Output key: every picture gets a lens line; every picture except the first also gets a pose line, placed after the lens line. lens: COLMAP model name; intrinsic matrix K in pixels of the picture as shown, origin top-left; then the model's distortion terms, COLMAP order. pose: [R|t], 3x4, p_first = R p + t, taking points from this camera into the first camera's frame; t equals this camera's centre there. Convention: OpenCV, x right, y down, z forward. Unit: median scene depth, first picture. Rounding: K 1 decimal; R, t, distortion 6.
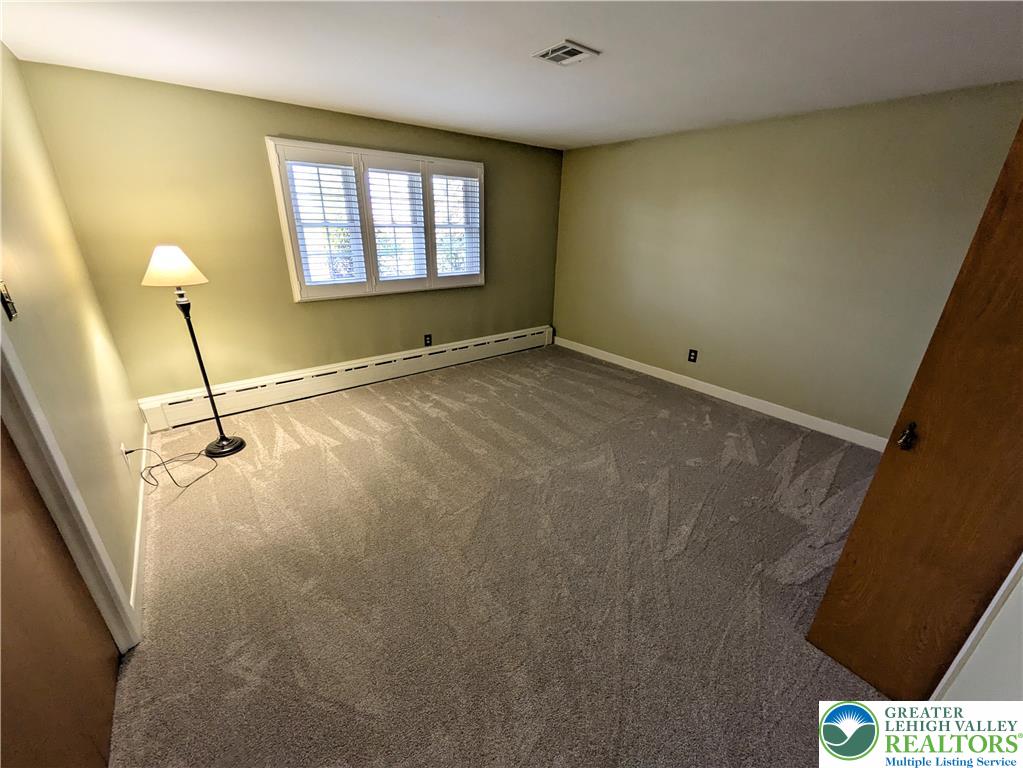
lens RADIAL K [[405.3, 0, 508.1], [0, 405.3, 382.6], [0, 0, 1]] dist [-0.001419, 0.001271]
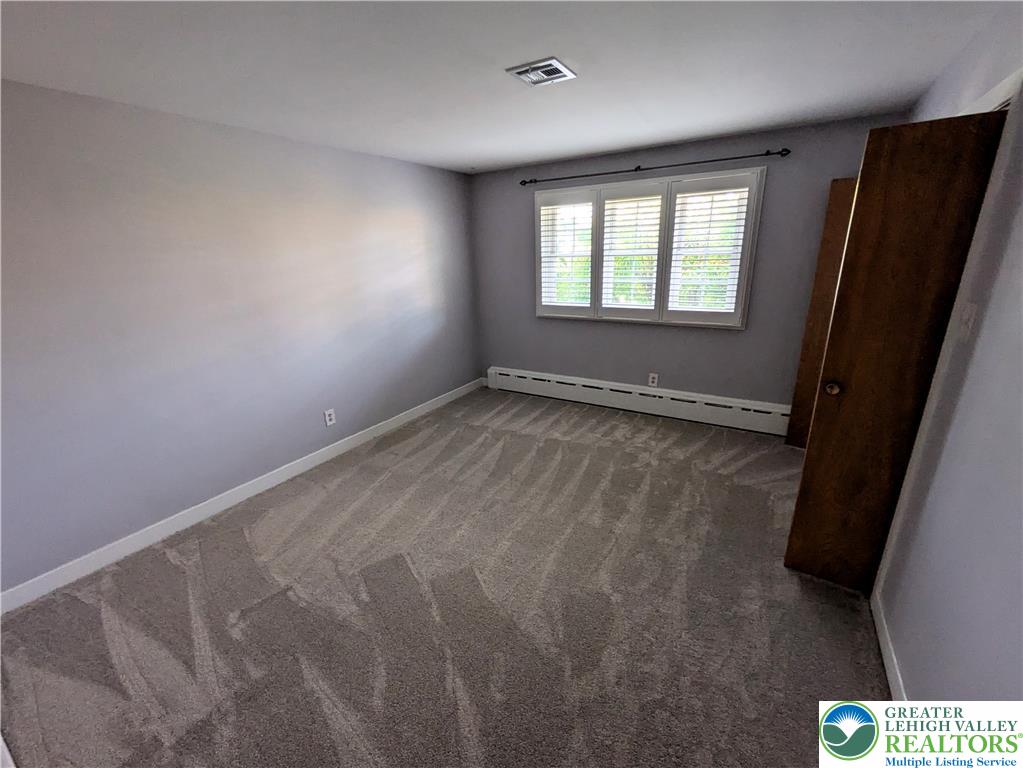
lens RADIAL K [[405.3, 0, 506.0], [0, 405.3, 376.0], [0, 0, 1]] dist [-0.001419, 0.001271]
pose [[0.355126, 0.242662, -0.902774, 0.525861], [-0.308732, 0.941980, 0.131753, -0.142694], [0.882366, 0.231927, 0.409439, 0.393536]]
